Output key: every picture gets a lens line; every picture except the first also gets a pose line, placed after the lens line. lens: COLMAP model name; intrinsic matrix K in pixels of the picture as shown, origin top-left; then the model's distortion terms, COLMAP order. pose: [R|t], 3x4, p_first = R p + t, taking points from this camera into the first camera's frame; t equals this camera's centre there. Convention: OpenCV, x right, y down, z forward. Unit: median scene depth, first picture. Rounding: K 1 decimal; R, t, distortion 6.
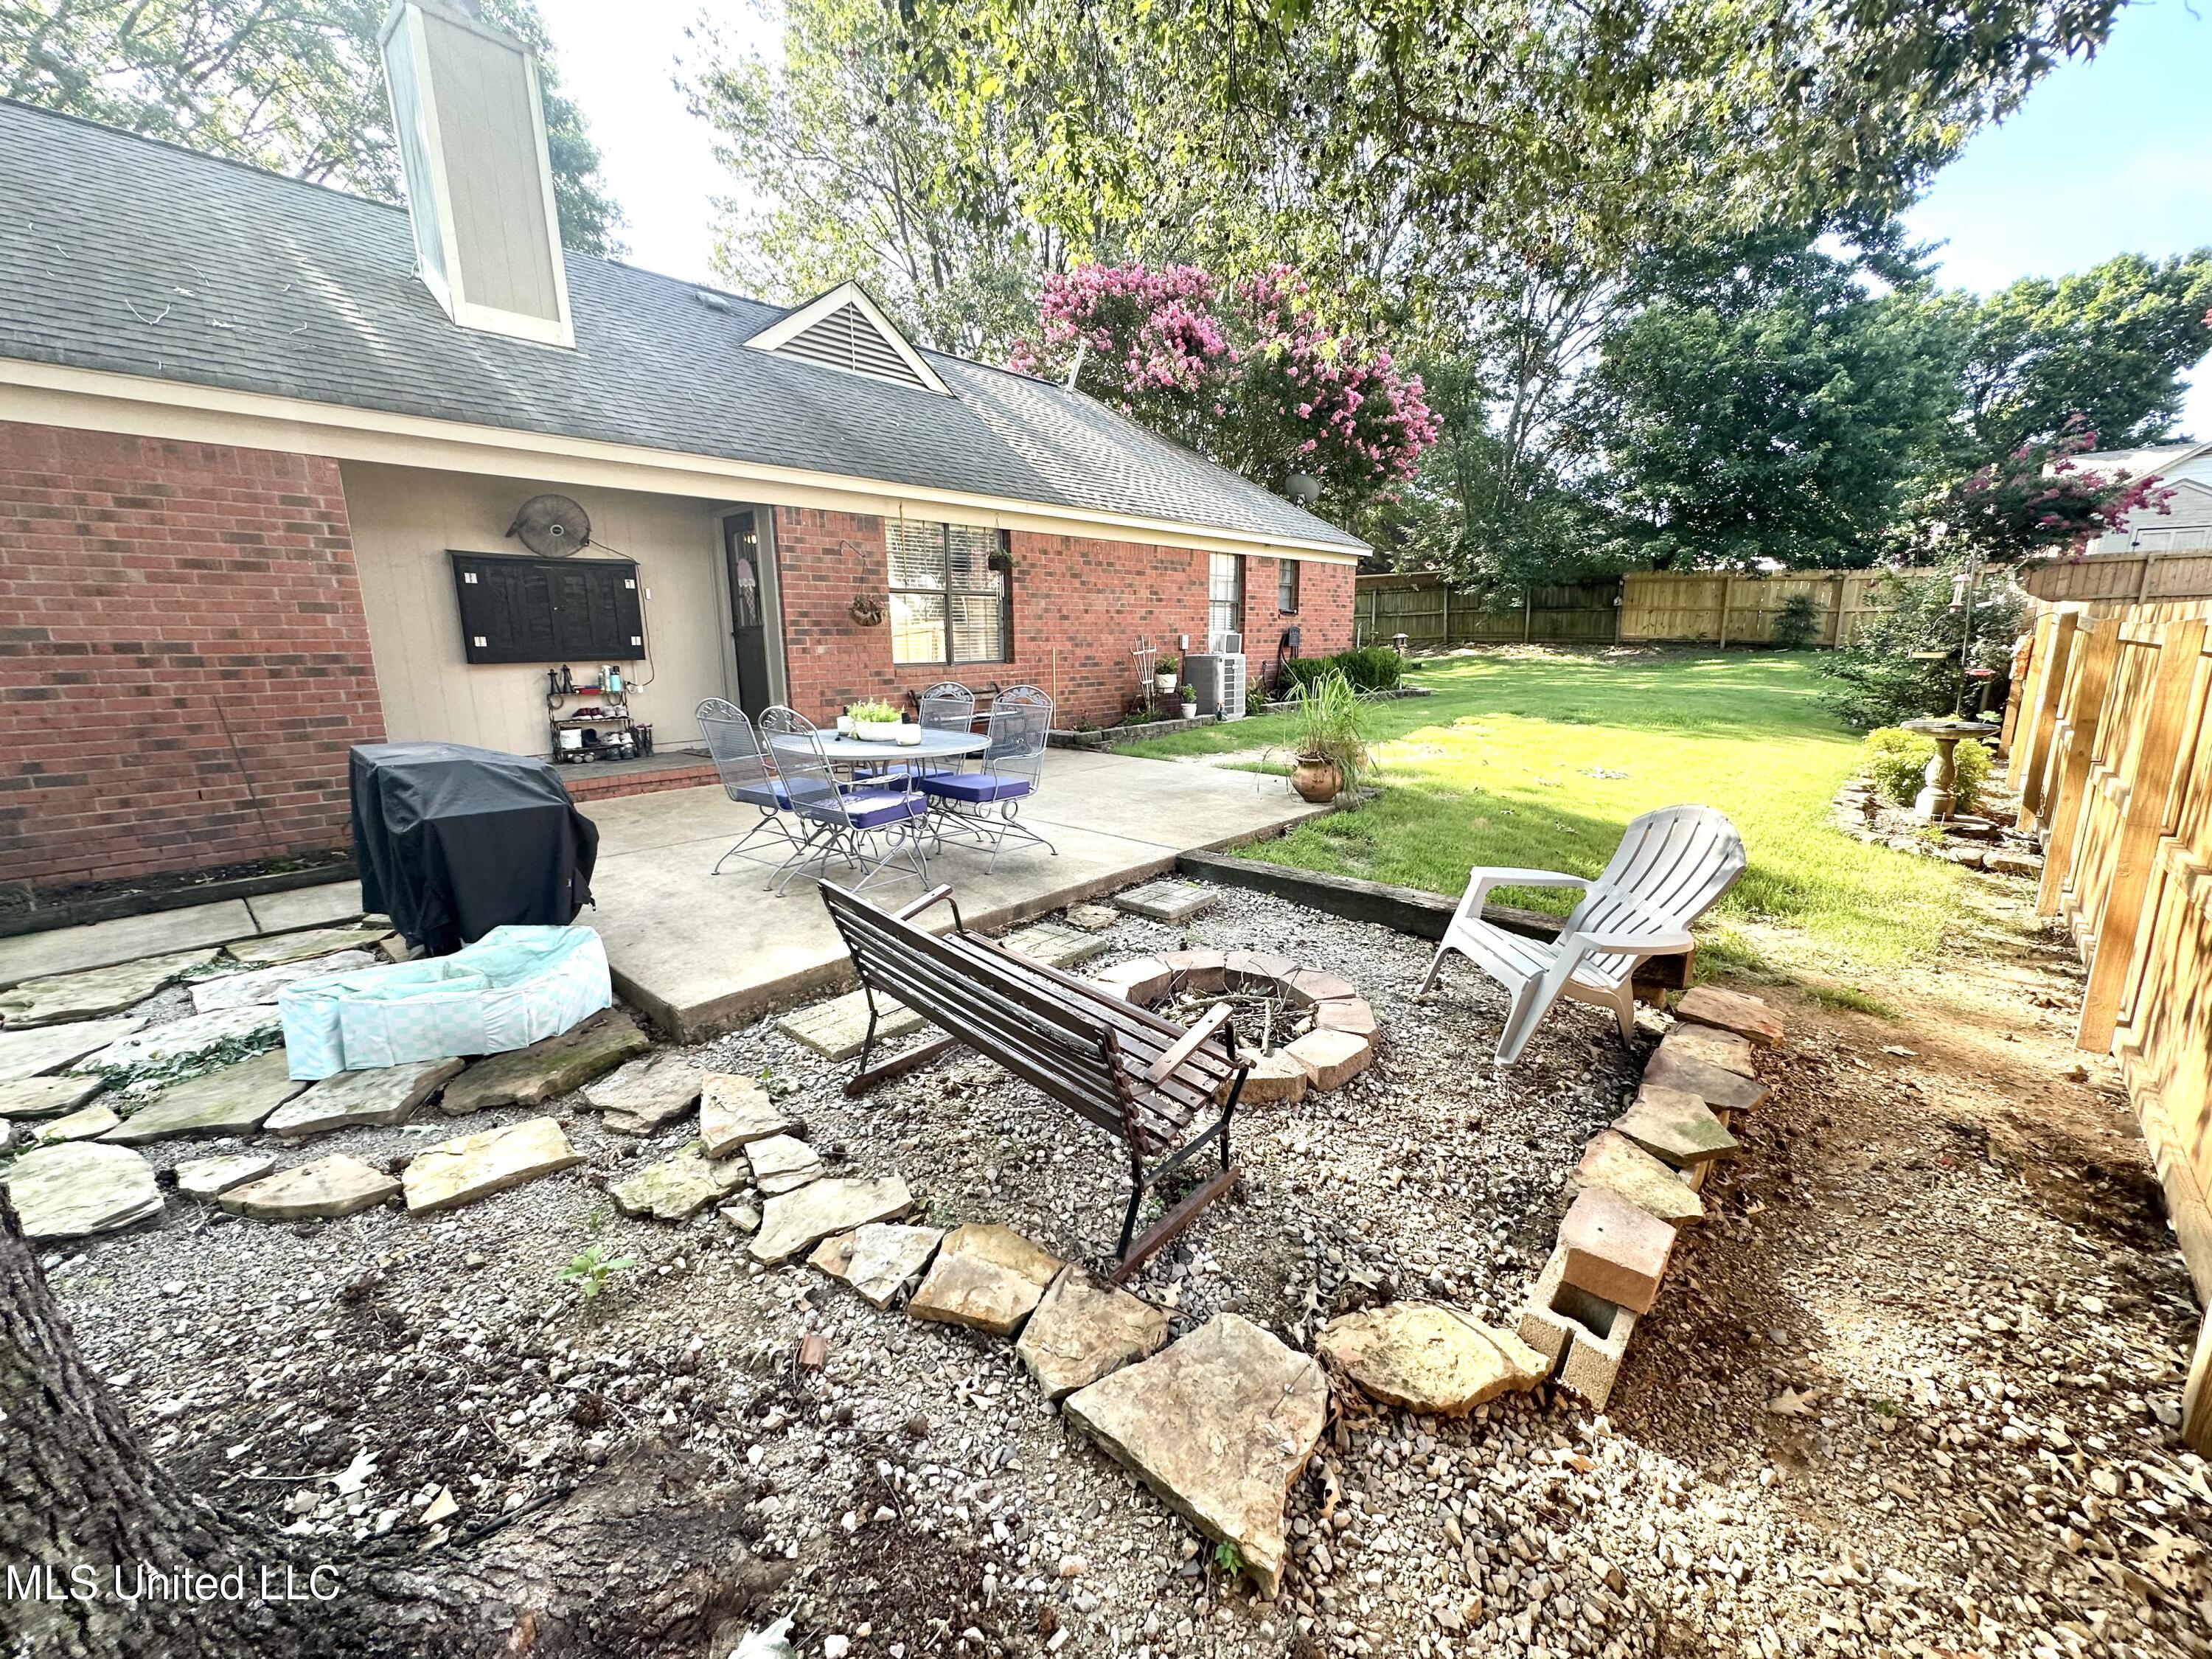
lens RADIAL K [[882.9, 0, 1109.0], [0, 882.9, 830.9], [0, 0, 1]] dist [-0.004071, 0.001344]
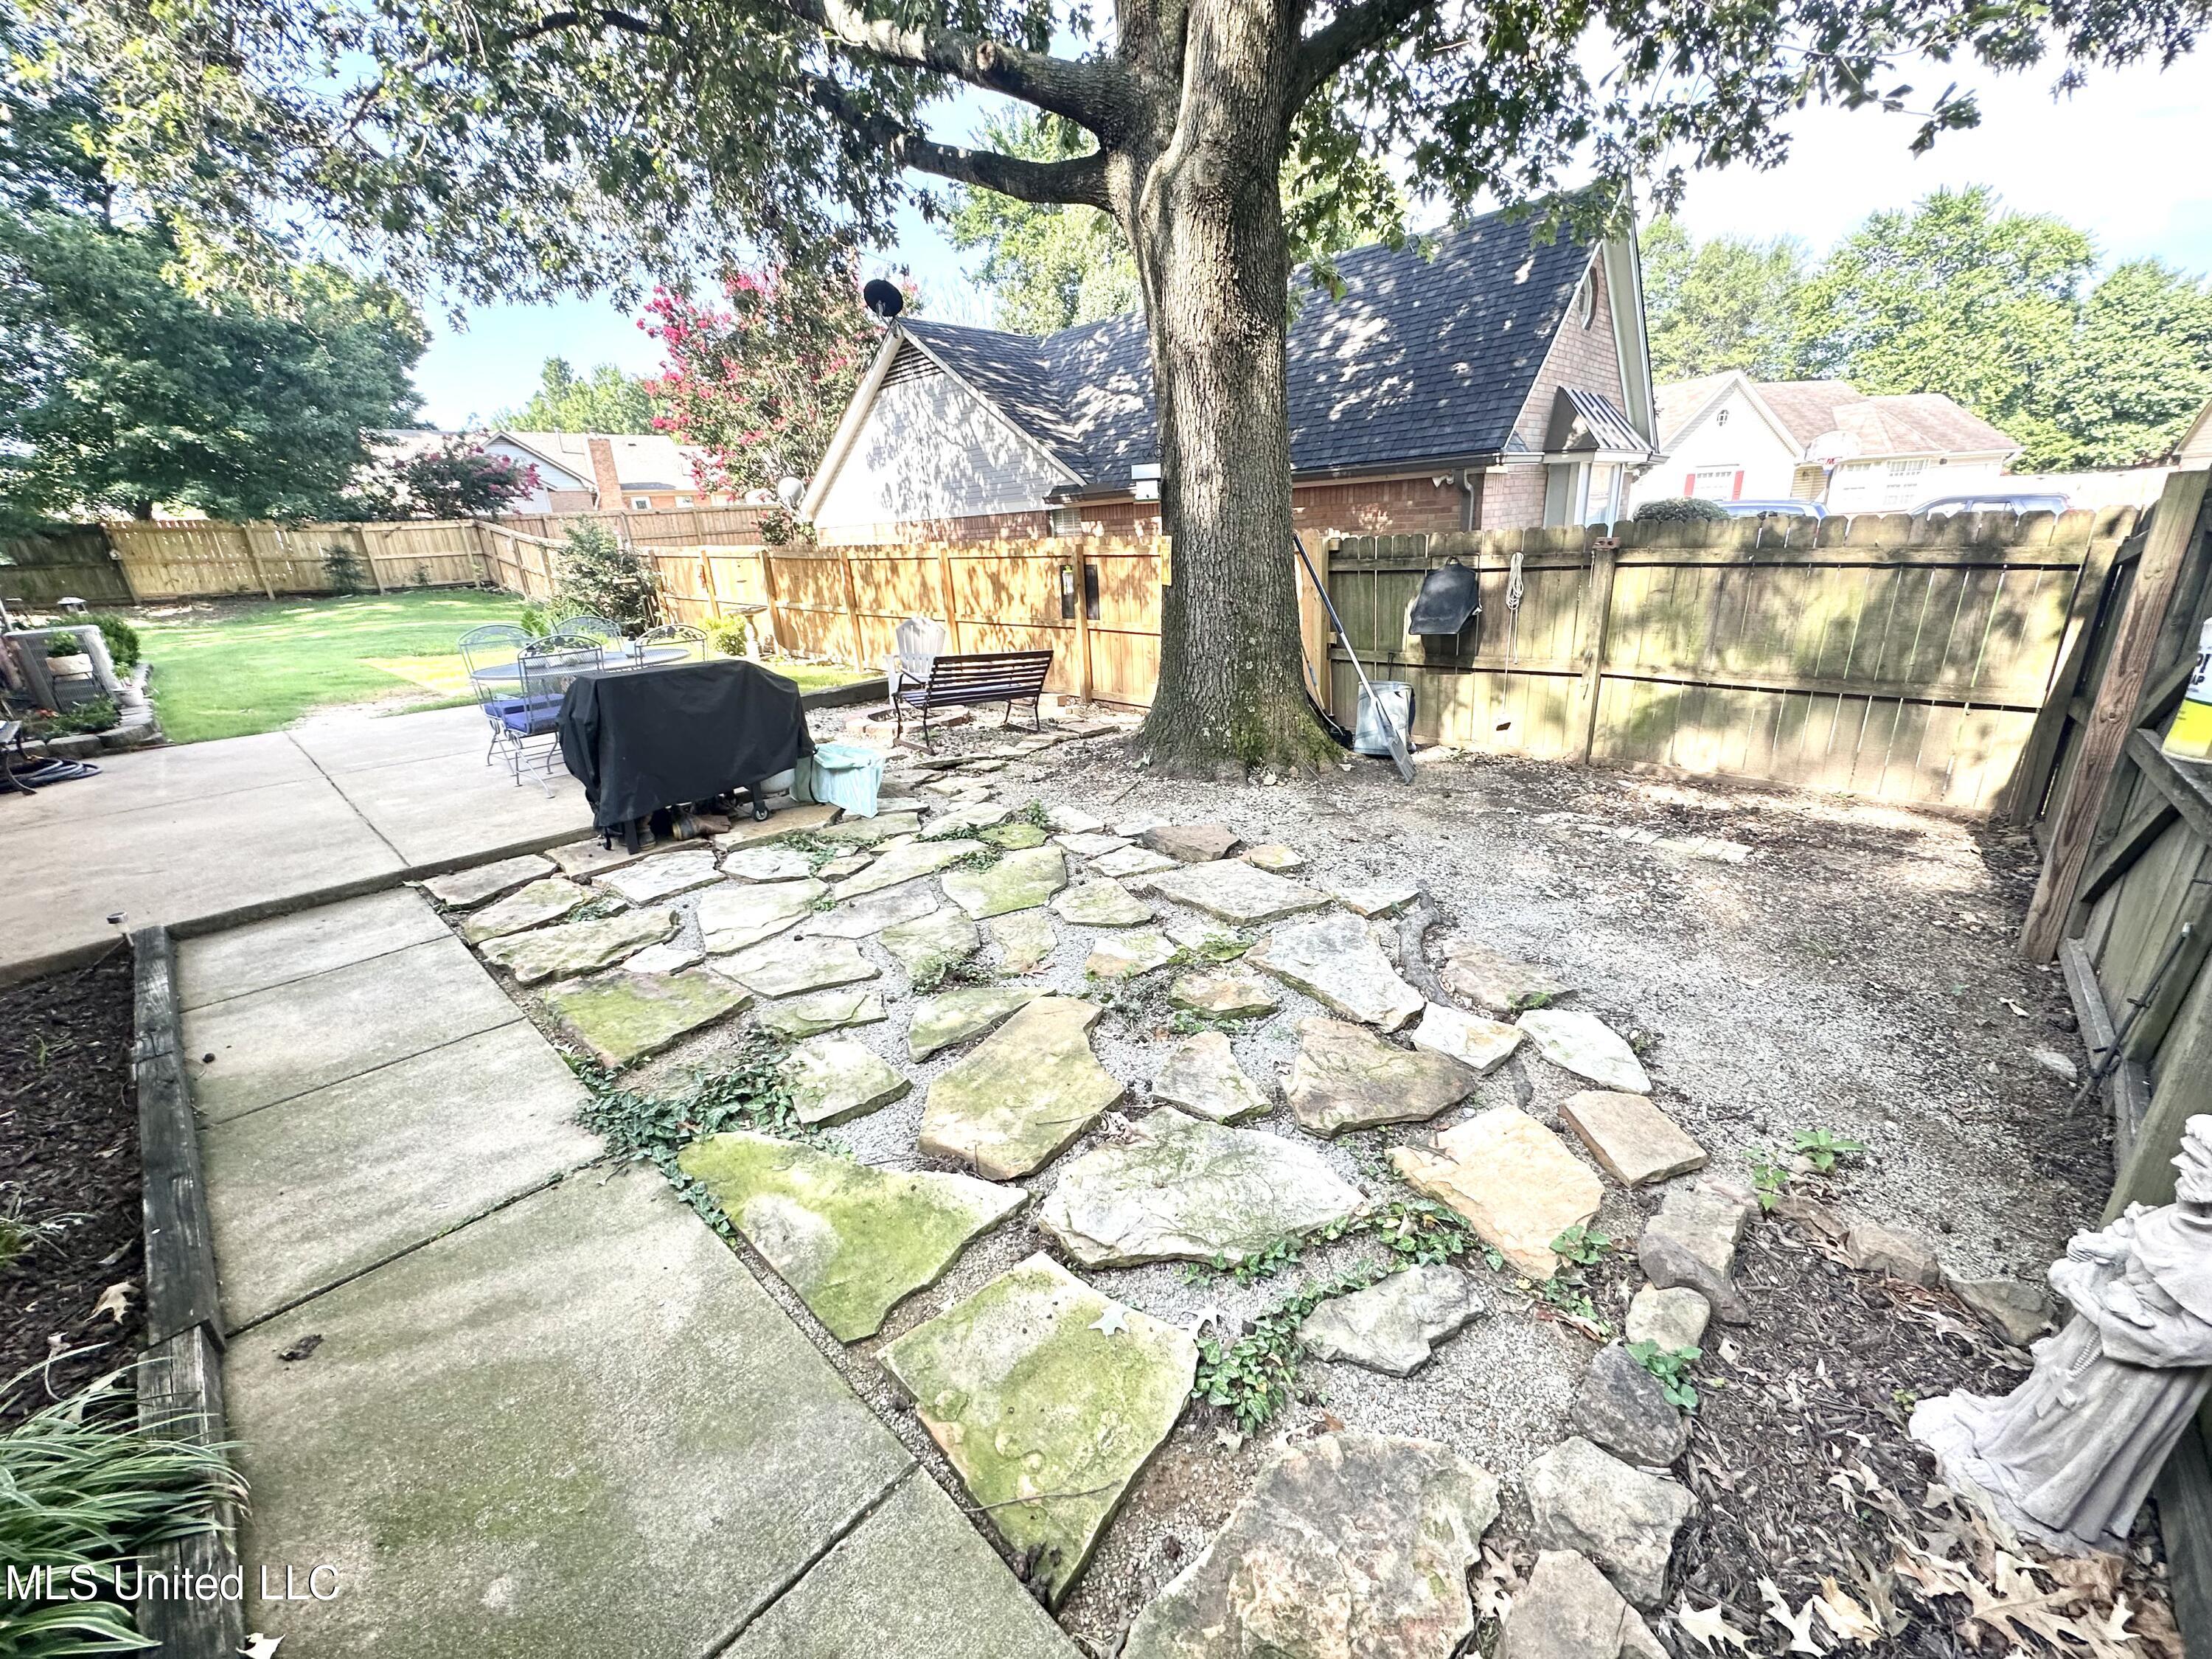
lens RADIAL K [[882.9, 0, 1108.0], [0, 882.9, 829.7], [0, 0, 1]] dist [-0.004071, 0.001344]
pose [[0.014410, -0.315254, 0.948898, -0.491699], [0.266443, 0.915894, 0.300243, -0.020079], [-0.963743, 0.248500, 0.097195, 0.067690]]
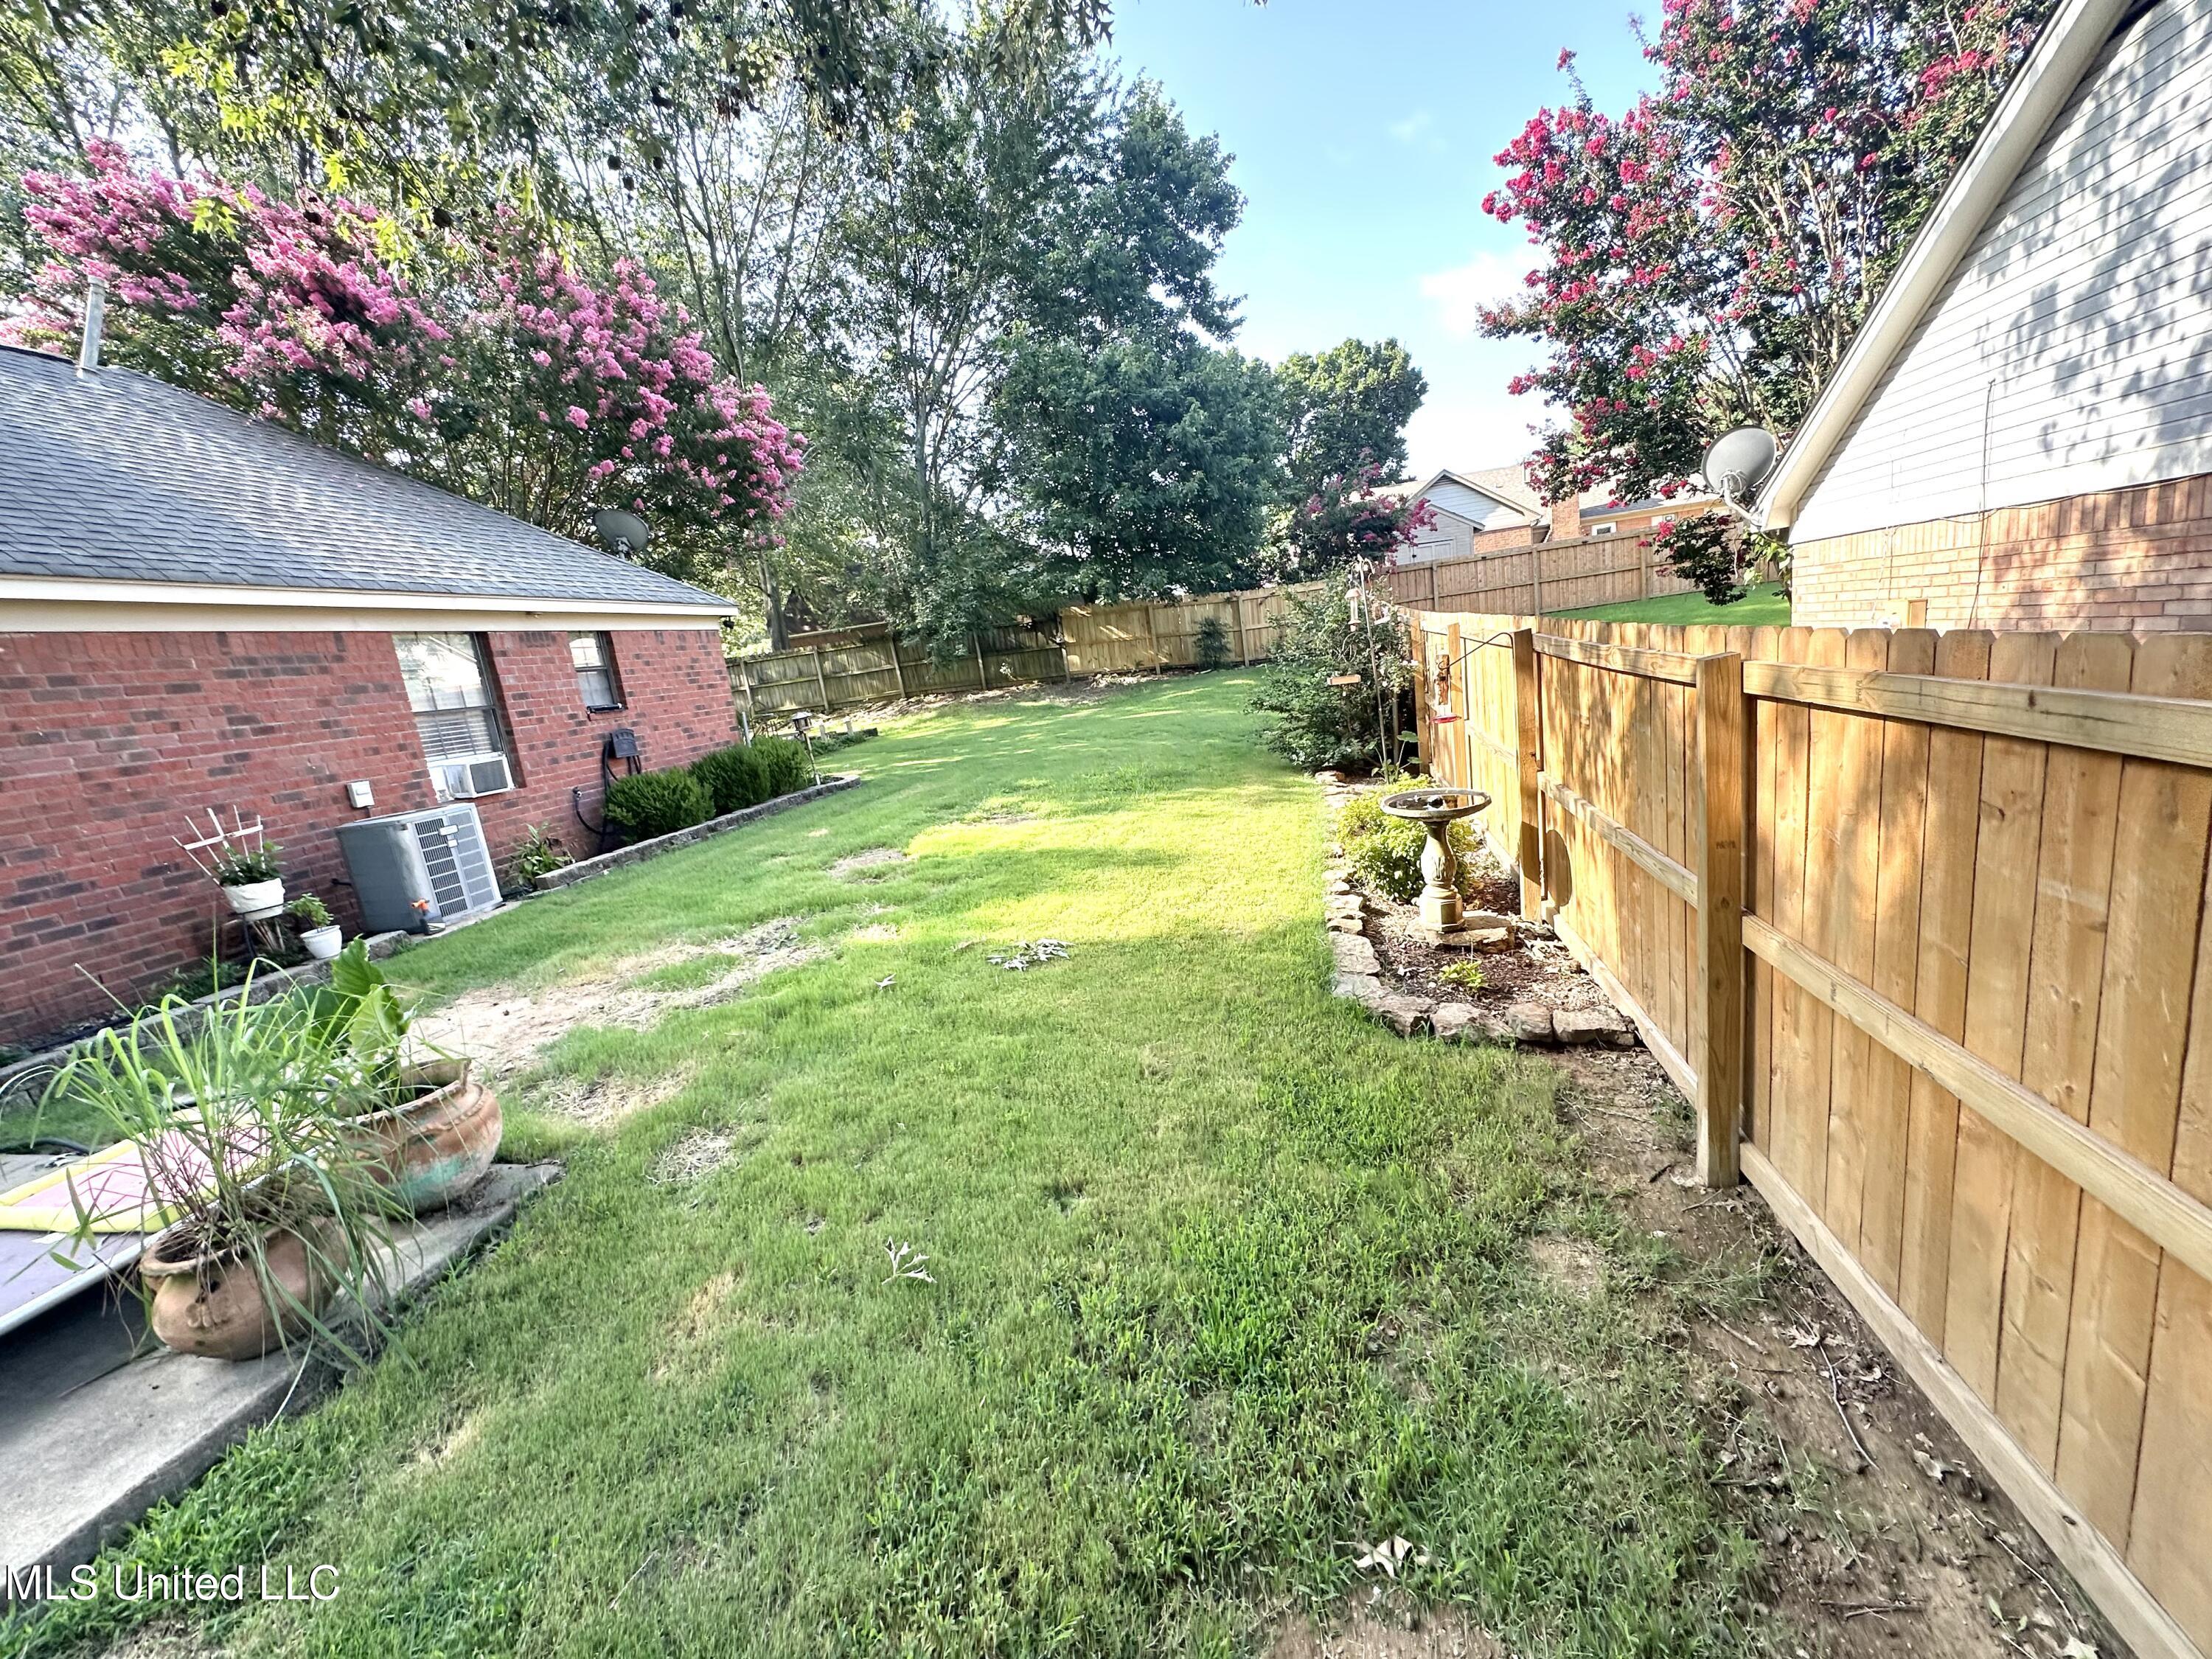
lens RADIAL K [[882.9, 0, 1104.1], [0, 882.9, 829.8], [0, 0, 1]] dist [-0.004071, 0.001344]
pose [[0.854450, -0.193855, 0.482012, 0.171433], [0.220164, 0.975461, 0.002031, -0.071149], [-0.470577, 0.104386, 0.876162, 0.229912]]
